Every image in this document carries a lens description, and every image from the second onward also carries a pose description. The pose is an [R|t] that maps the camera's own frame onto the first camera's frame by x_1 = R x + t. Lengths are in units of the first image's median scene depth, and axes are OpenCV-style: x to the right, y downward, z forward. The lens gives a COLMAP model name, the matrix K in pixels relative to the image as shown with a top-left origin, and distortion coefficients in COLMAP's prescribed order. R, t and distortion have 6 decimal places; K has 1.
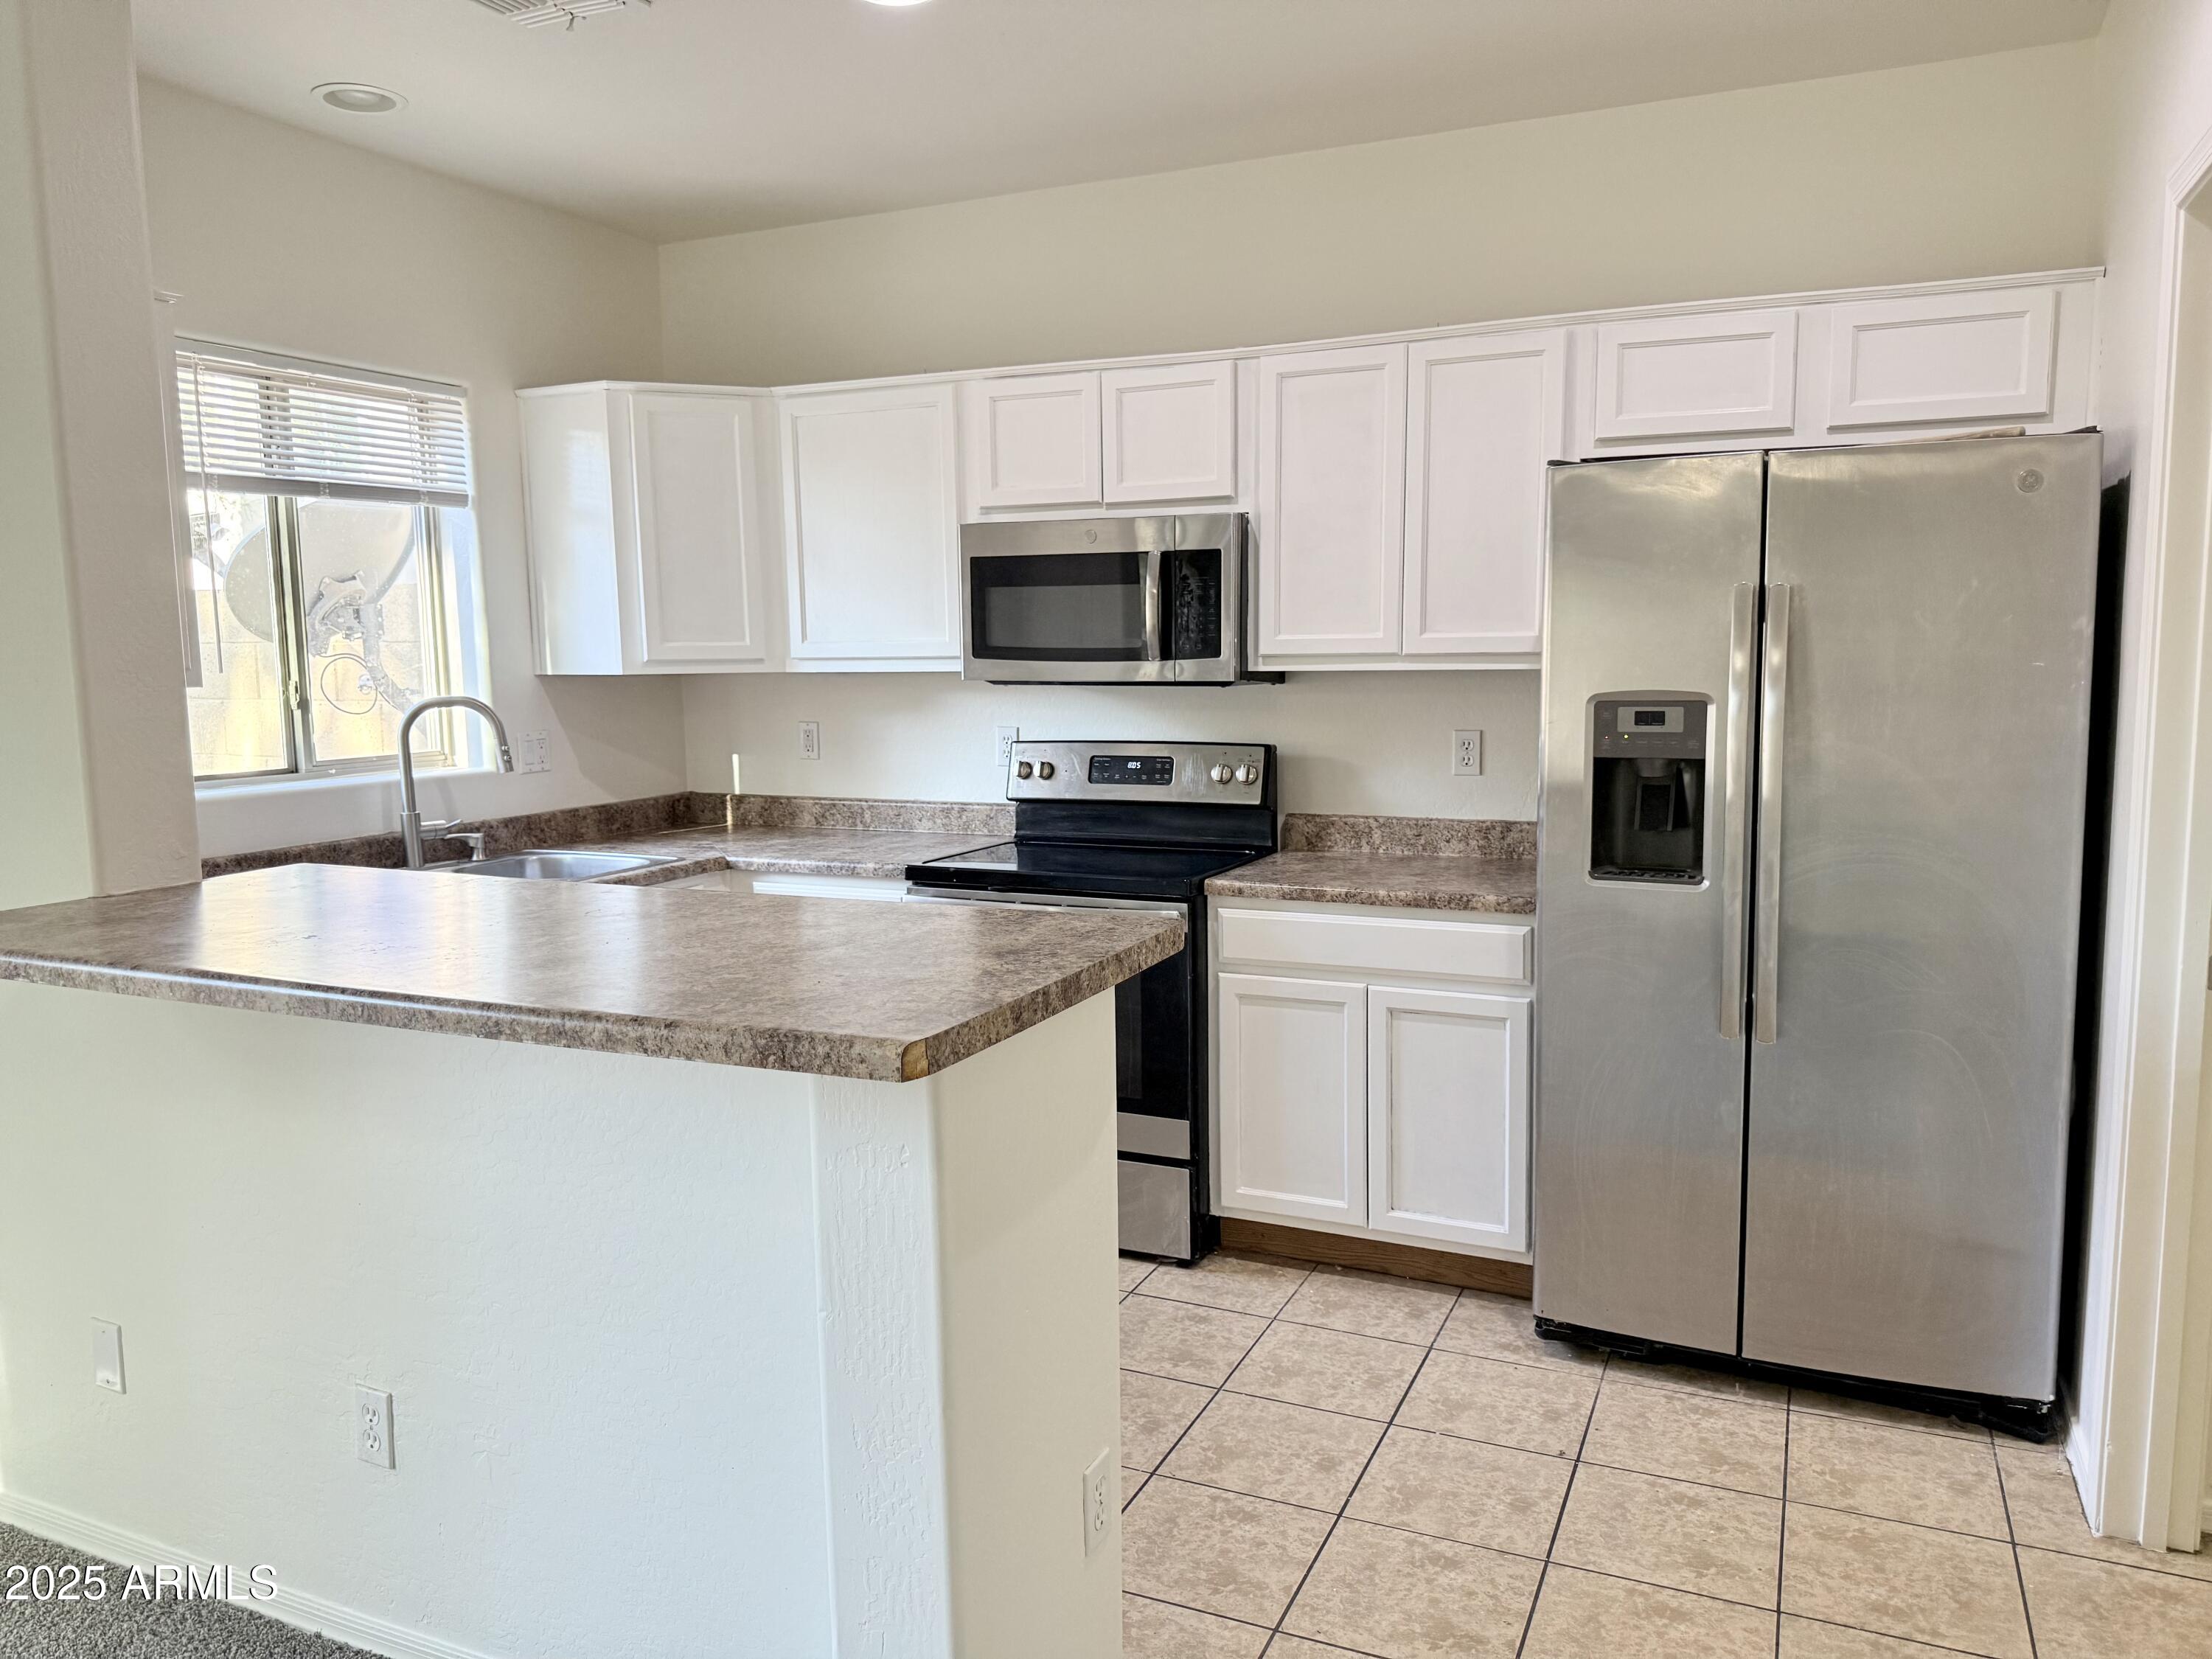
lens RADIAL K [[1556.4, 0, 1106.2], [0, 1556.4, 827.6], [0, 0, 1]] dist [0.053458, -0.075110]
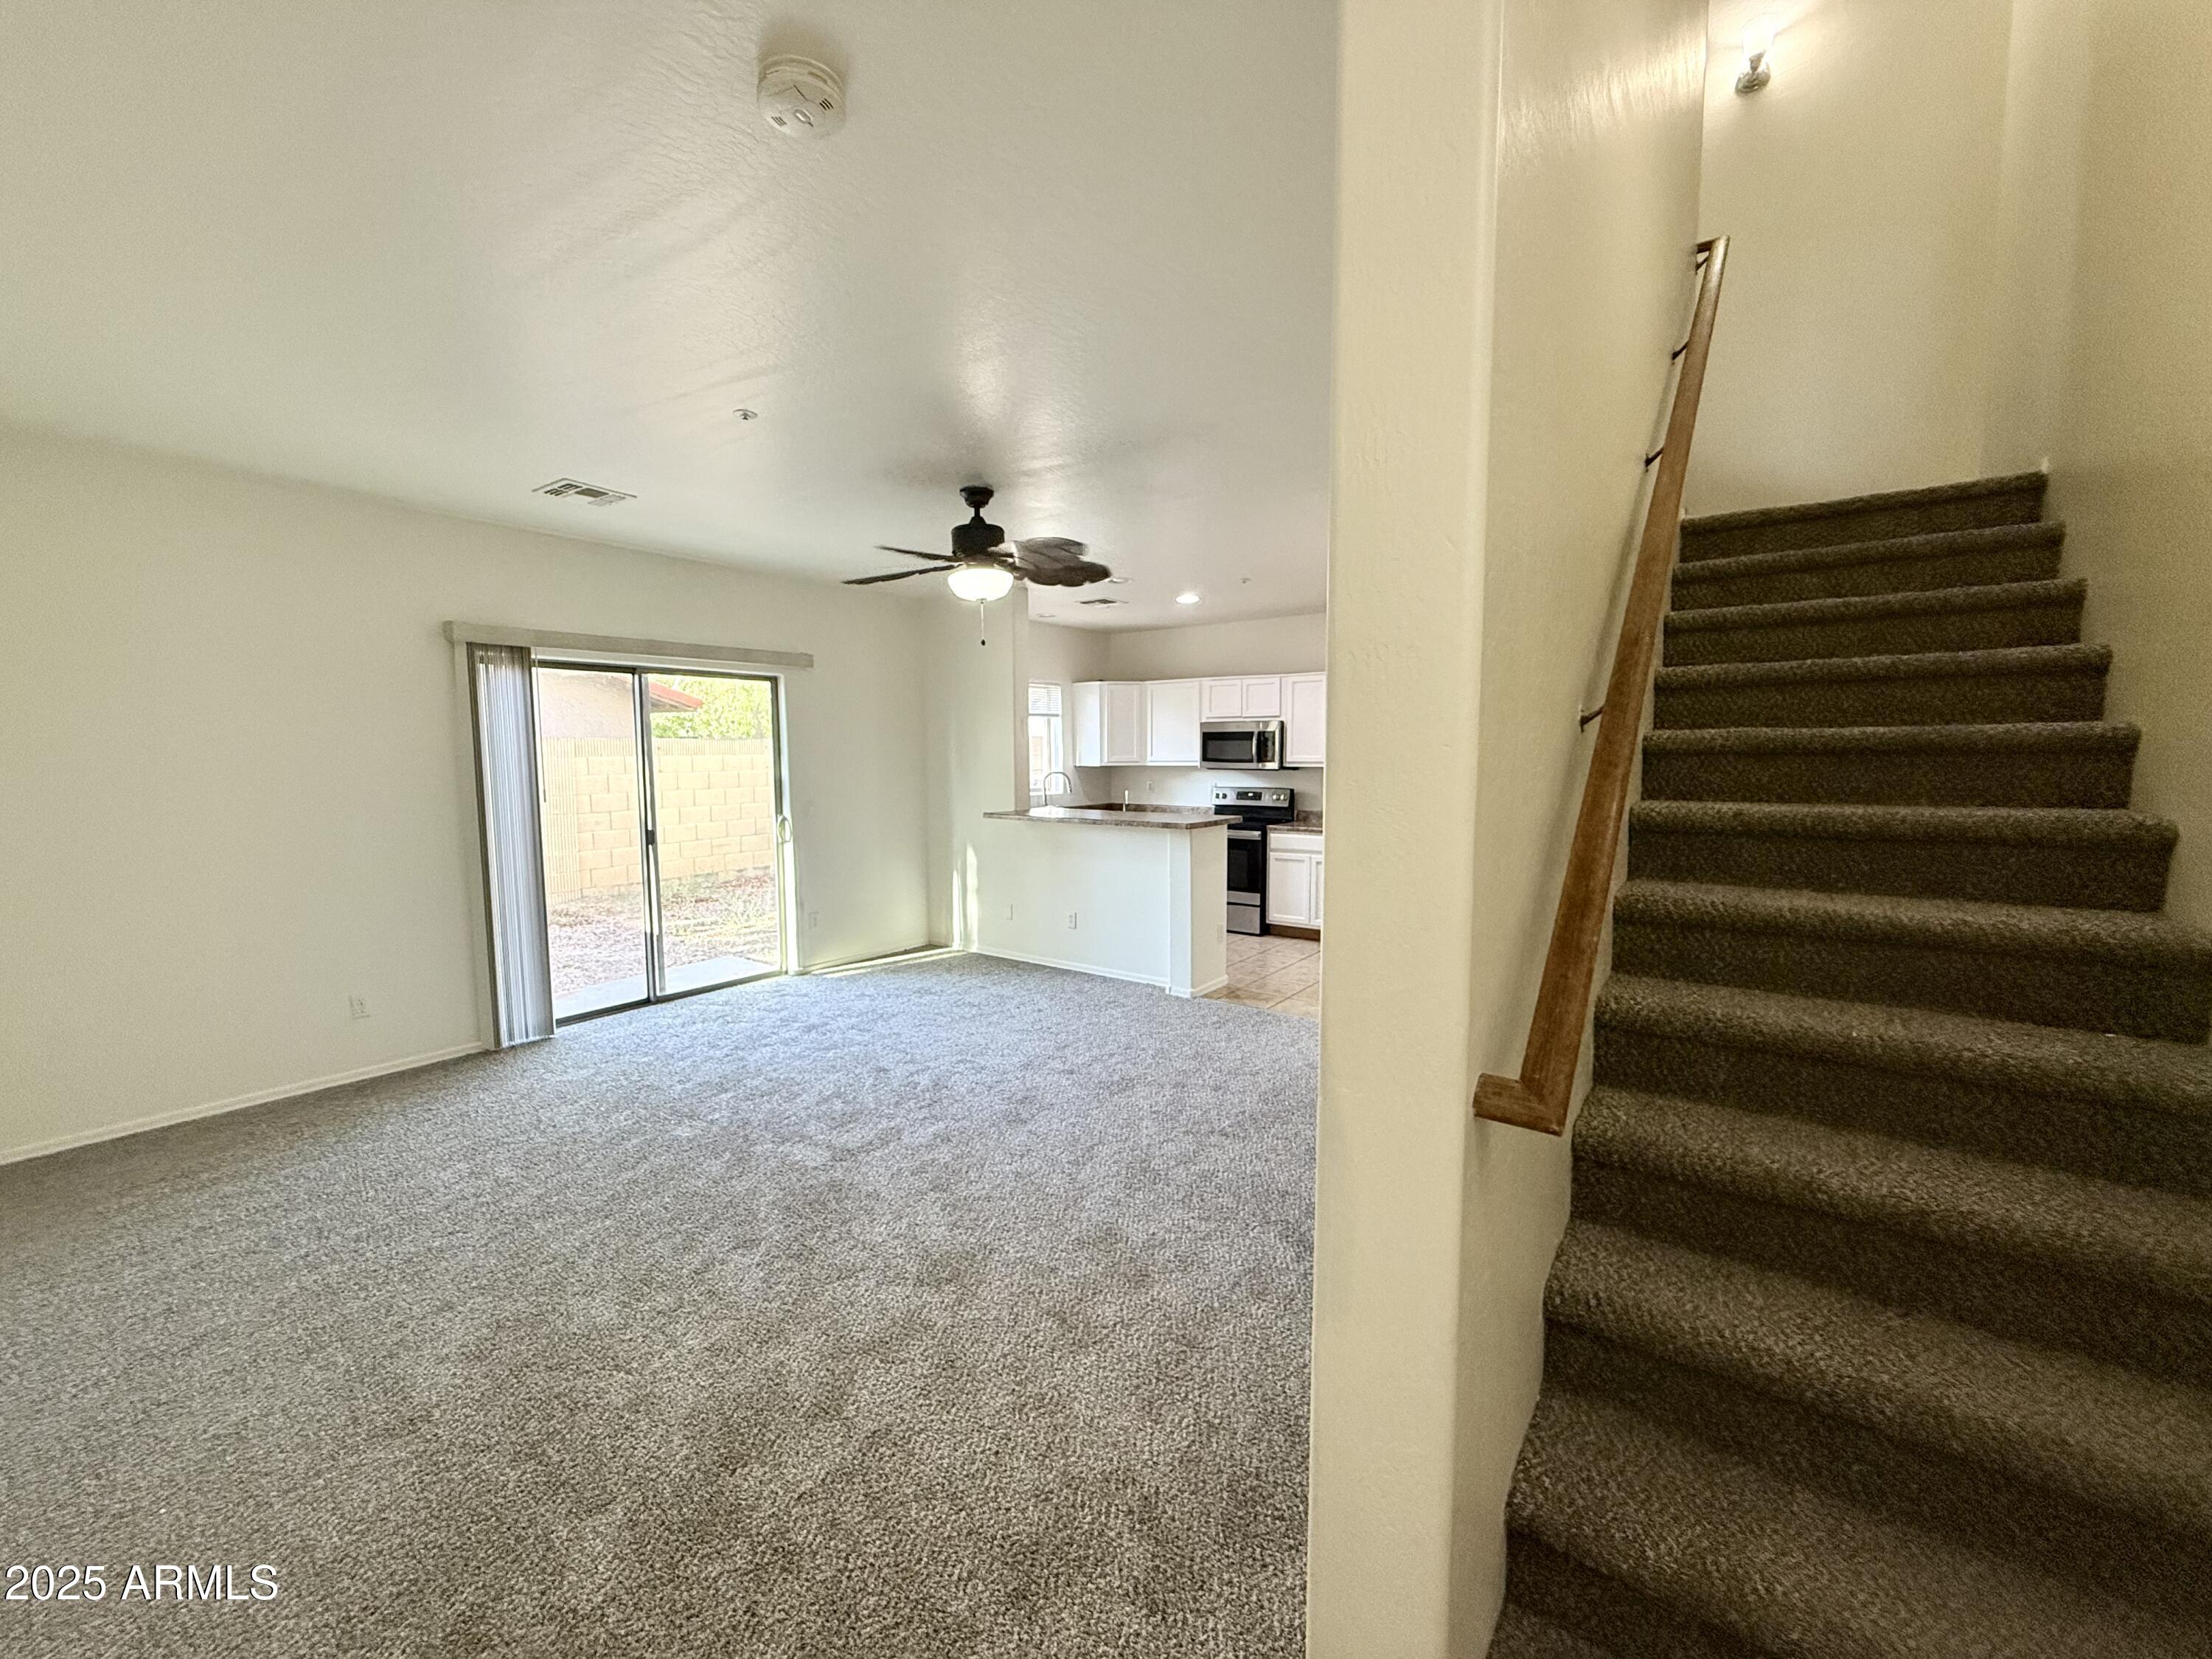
lens RADIAL K [[881.7, 0, 1087.0], [0, 881.7, 820.3], [0, 0, 1]] dist [-0.002585, 0.000948]
pose [[0.975136, 0.026893, -0.219970, 0.103513], [-0.035633, 0.998721, -0.035859, 0.105173], [0.218724, 0.042805, 0.974847, -1.005212]]
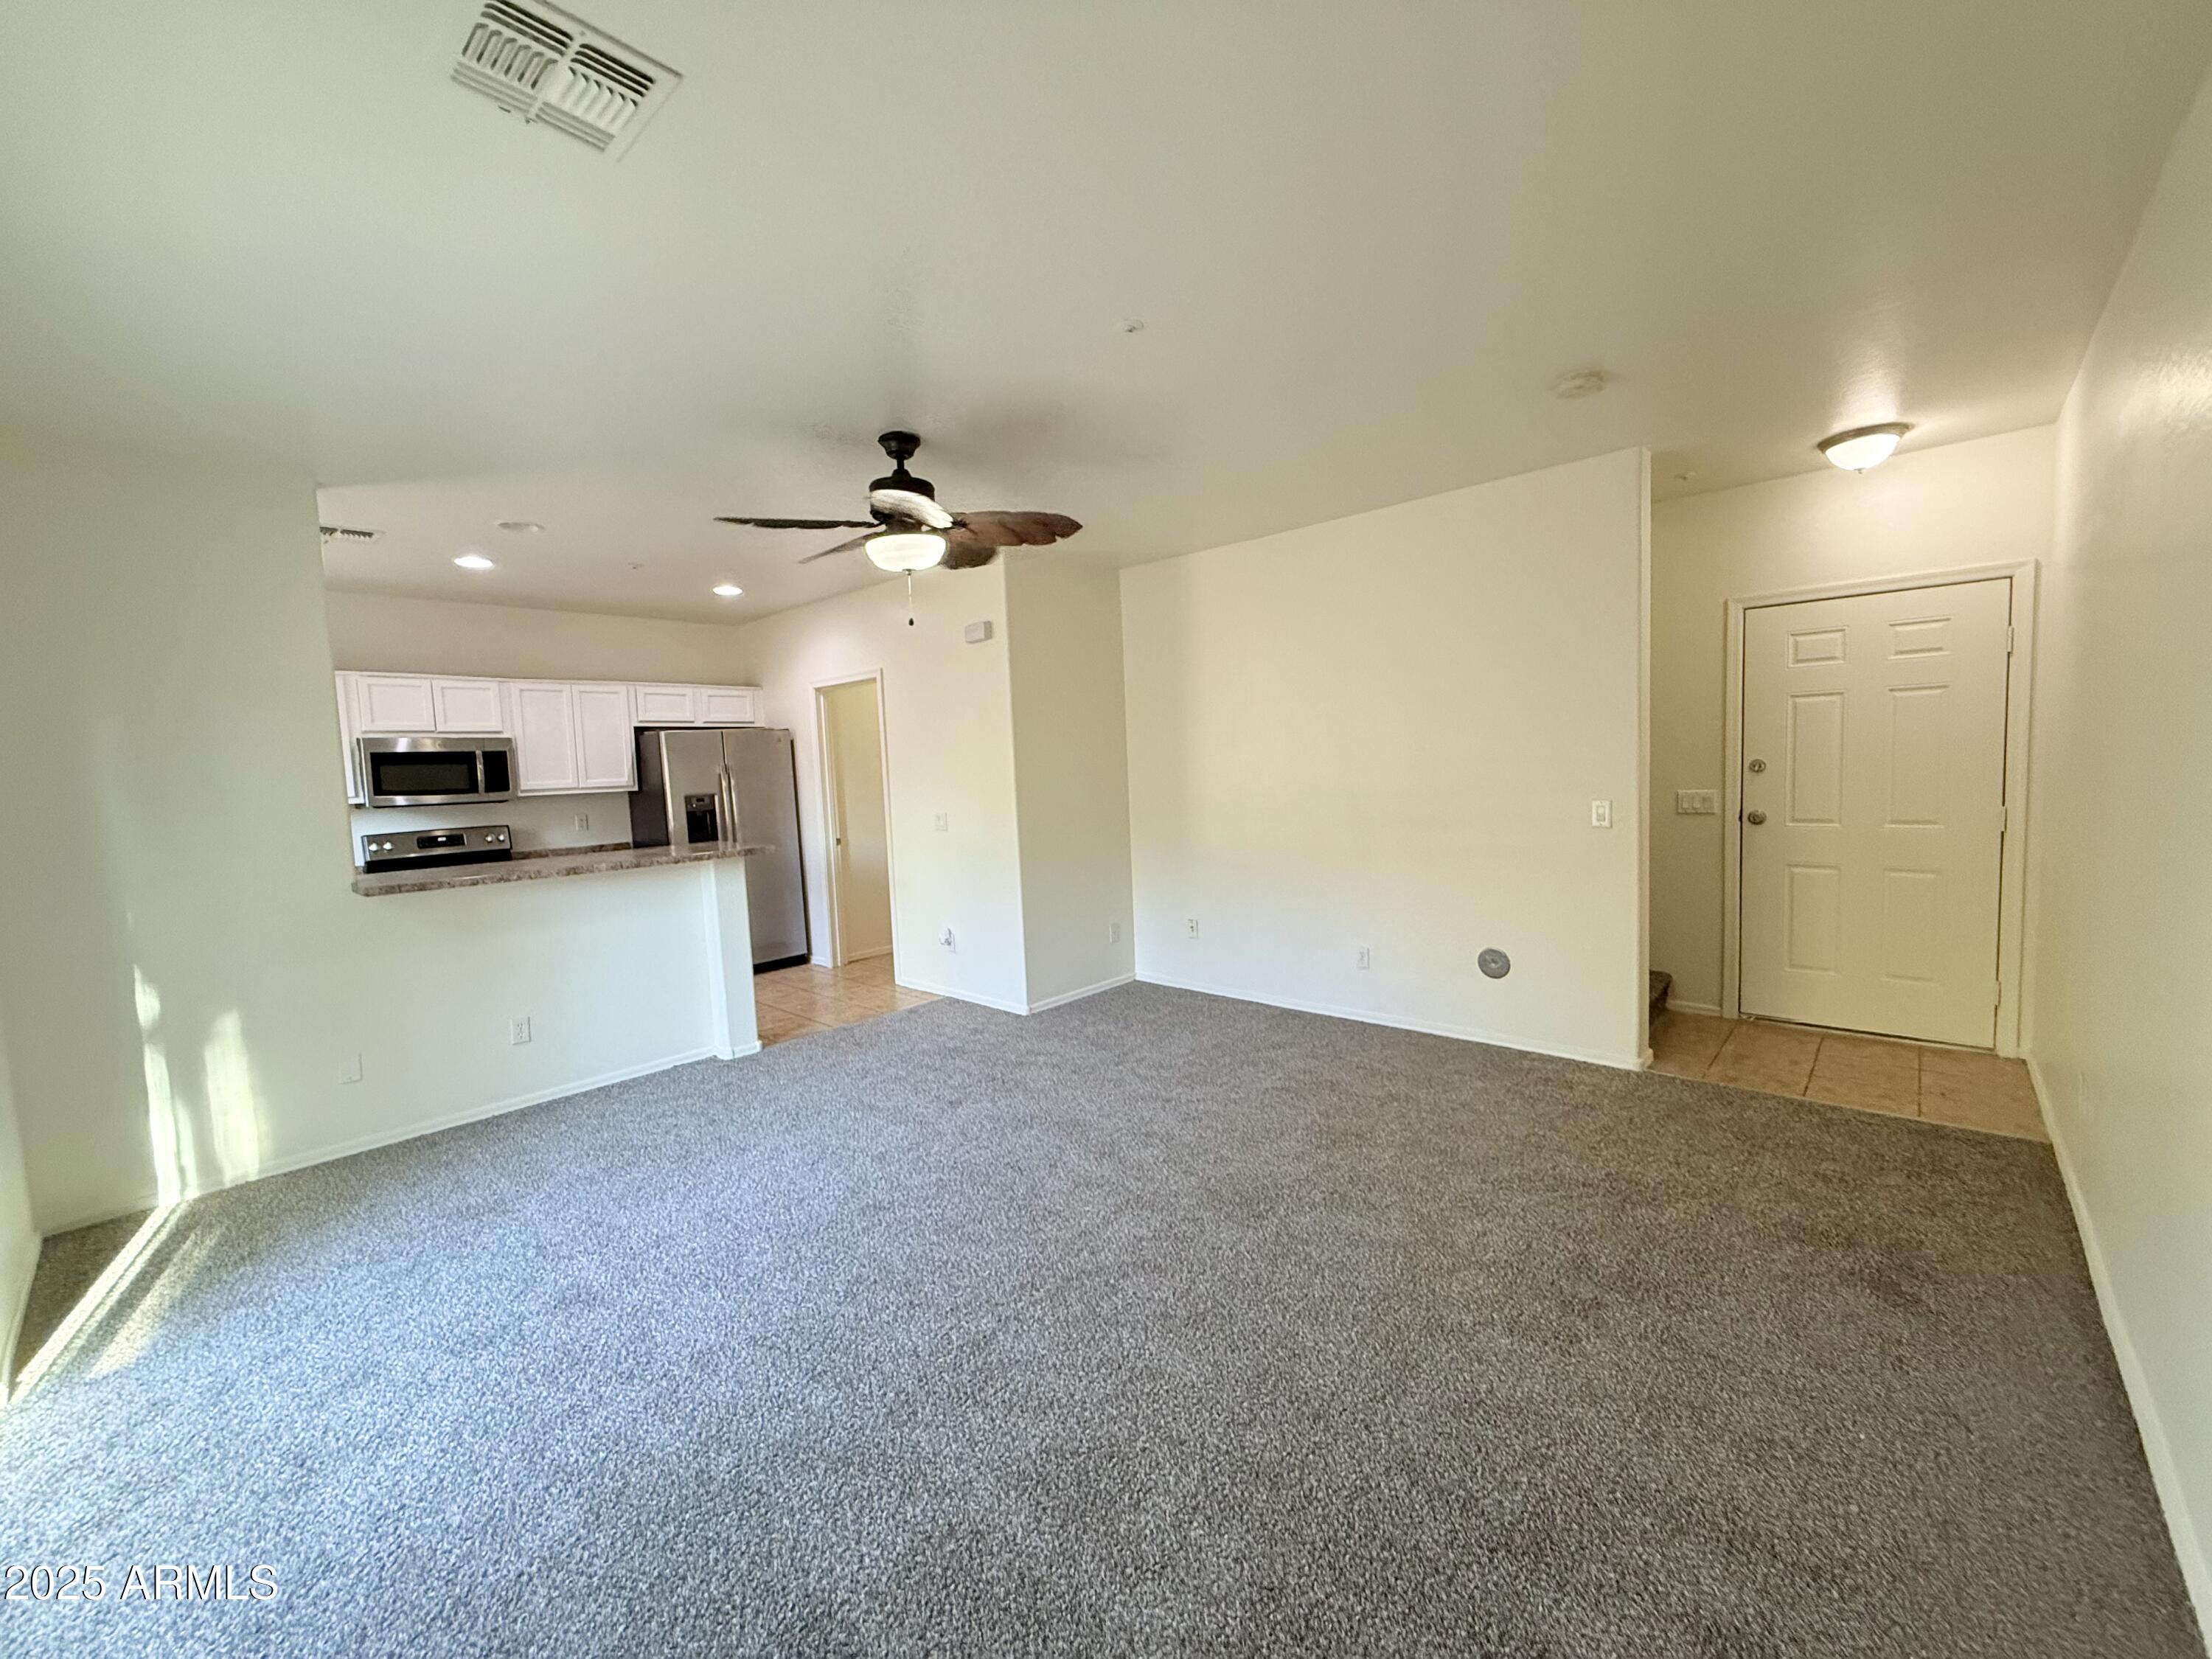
lens RADIAL K [[881.7, 0, 1106.6], [0, 881.7, 832.1], [0, 0, 1]] dist [-0.002585, 0.000948]
pose [[0.312944, -0.073270, 0.946941, -1.062987], [0.145776, 0.988912, 0.028341, 0.066987], [-0.938518, 0.129172, 0.320155, -0.438136]]
